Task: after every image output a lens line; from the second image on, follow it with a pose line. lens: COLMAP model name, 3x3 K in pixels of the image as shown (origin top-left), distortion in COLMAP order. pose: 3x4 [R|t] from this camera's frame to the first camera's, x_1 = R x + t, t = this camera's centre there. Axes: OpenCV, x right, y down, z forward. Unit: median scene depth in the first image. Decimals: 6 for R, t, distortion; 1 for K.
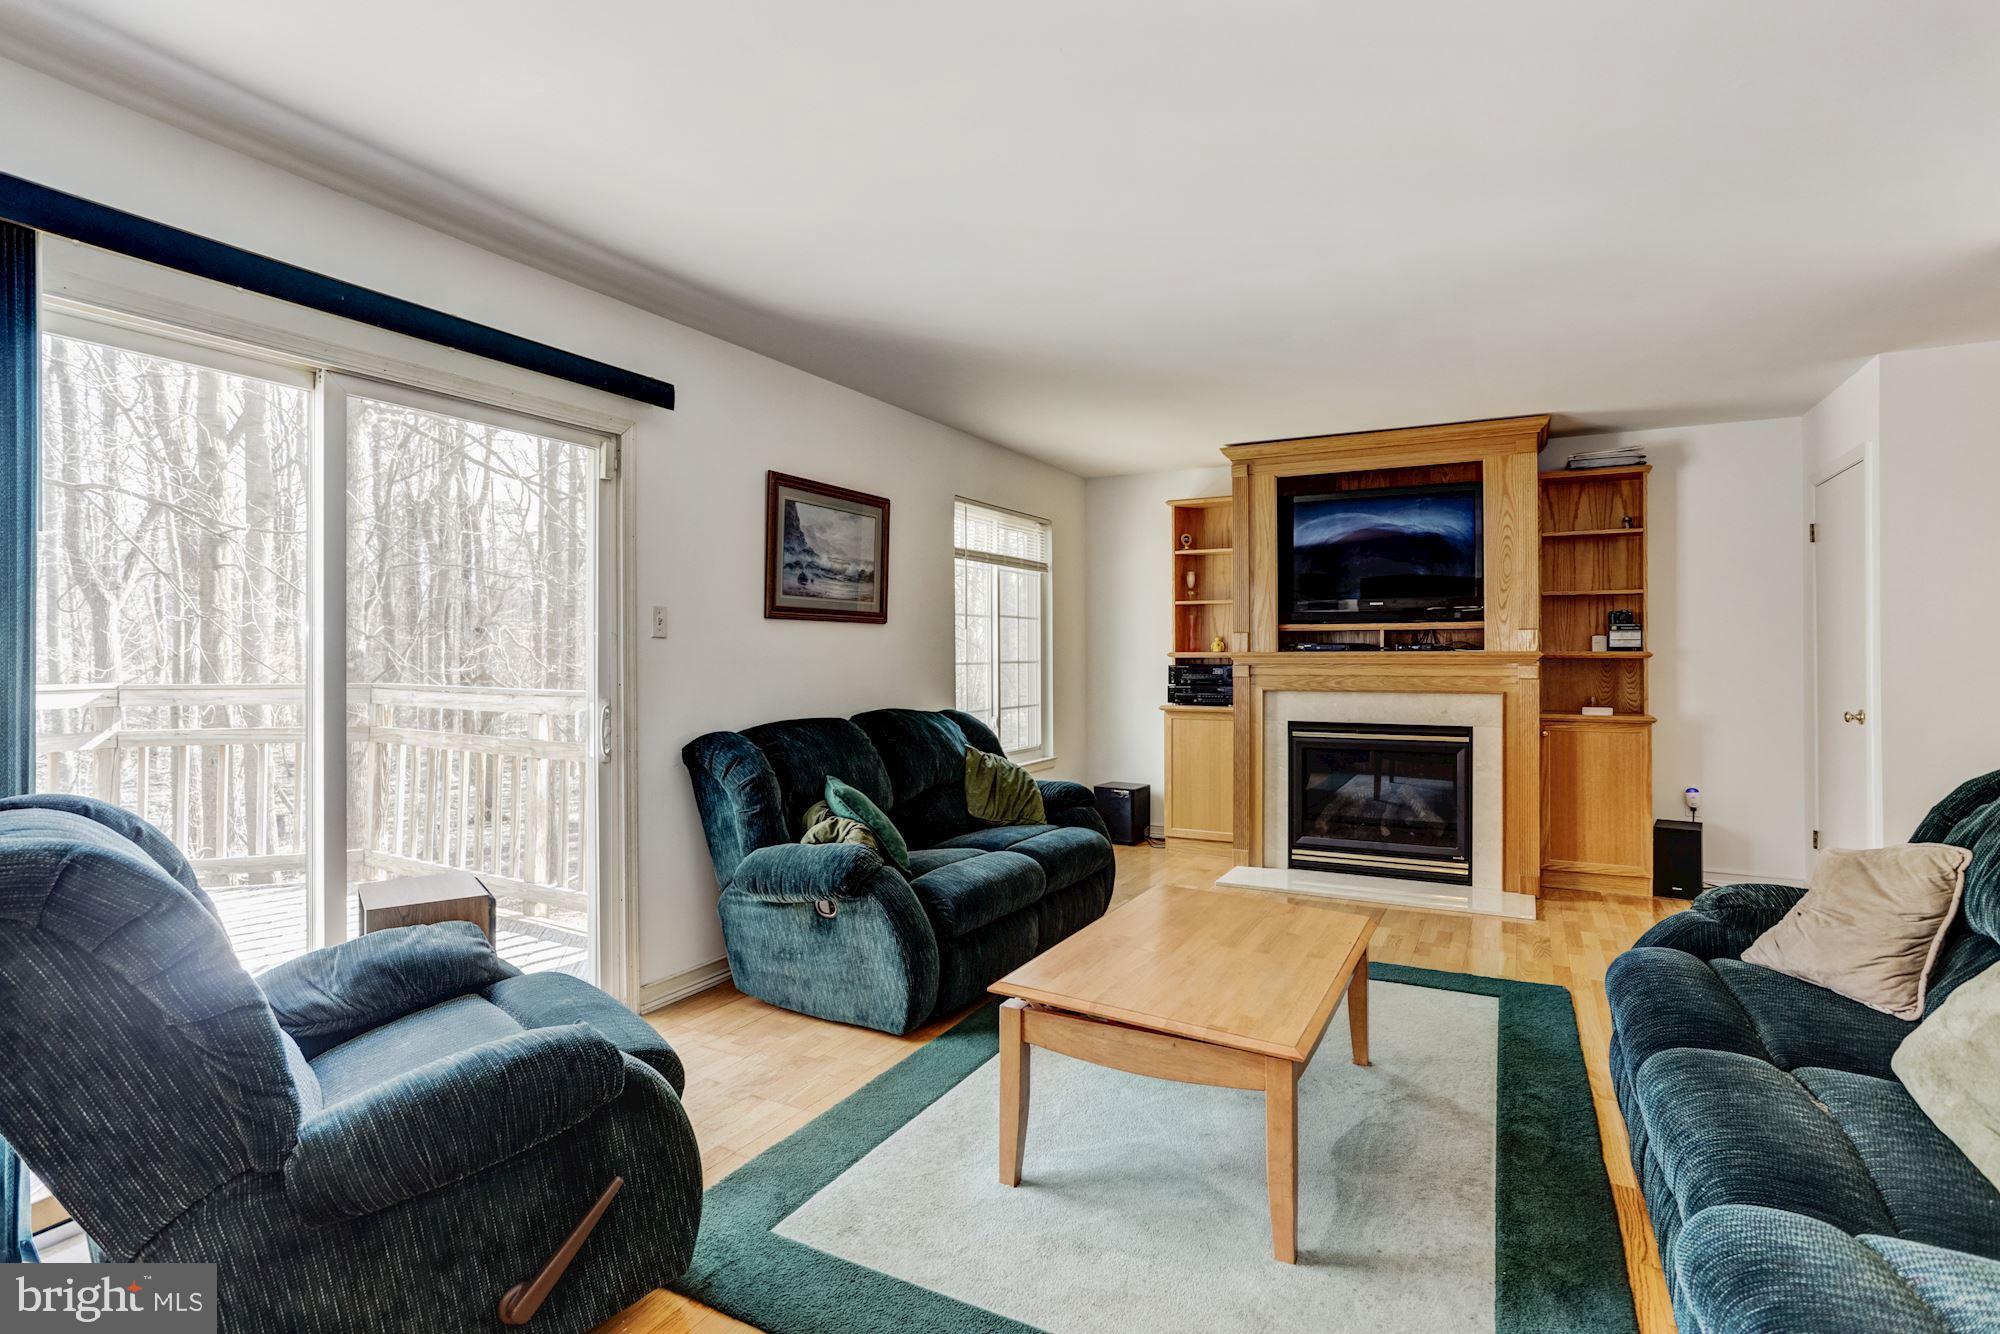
lens RADIAL K [[981.2, 0, 1001.4], [0, 981.2, 650.8], [0, 0, 1]] dist [-0.023560, 0.008878]
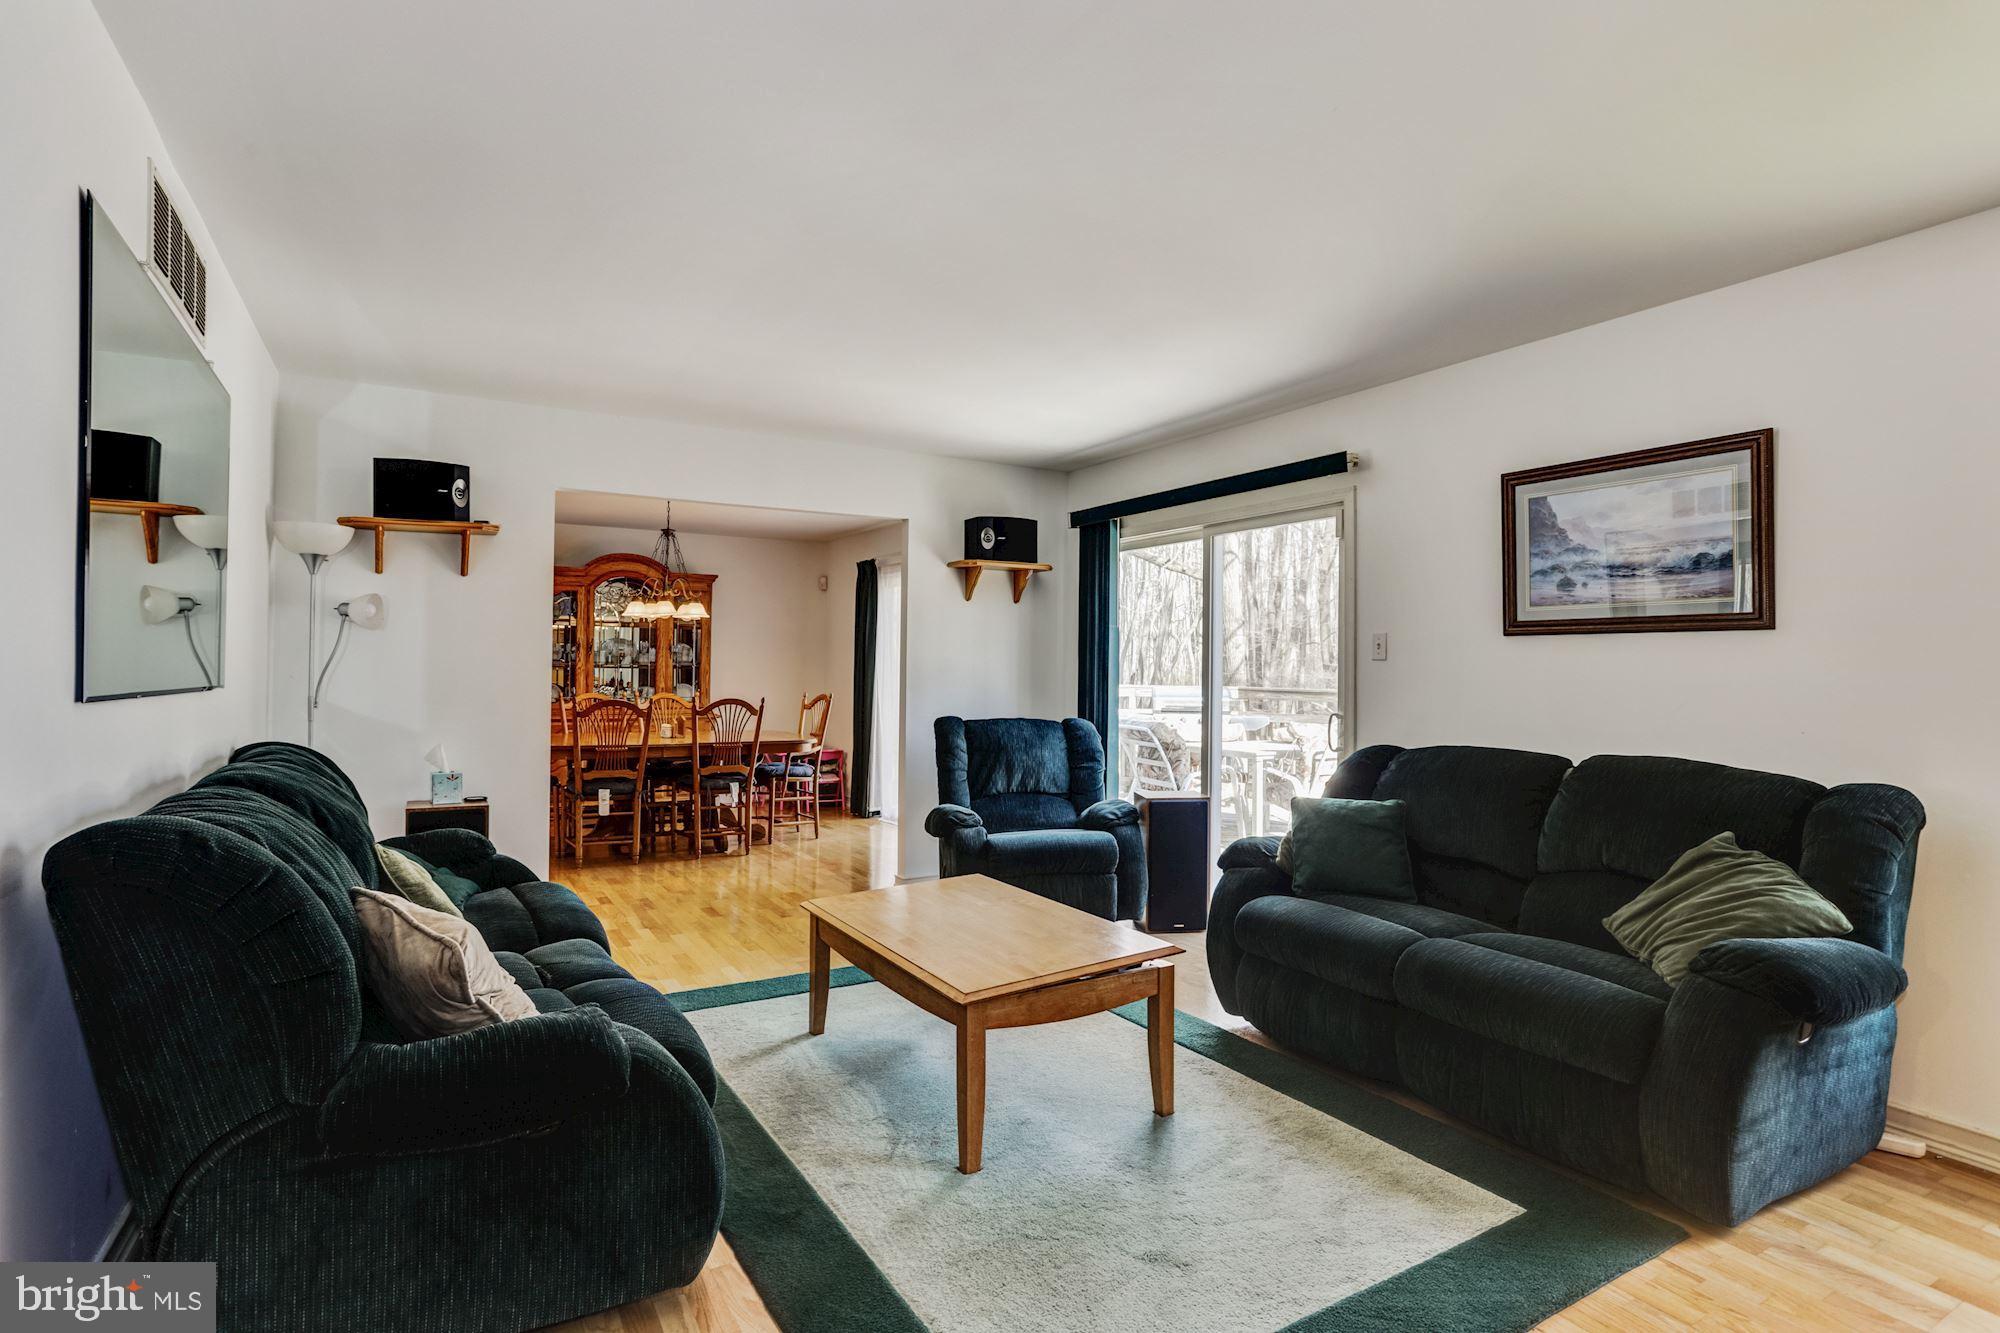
lens RADIAL K [[981.2, 0, 1004.3], [0, 981.2, 657.0], [0, 0, 1]] dist [-0.023560, 0.008878]
pose [[-0.517103, -0.011737, -0.855842, 0.738601], [-0.005807, 0.999931, -0.010204, -0.001661], [0.855903, -0.000306, -0.517136, 1.019053]]
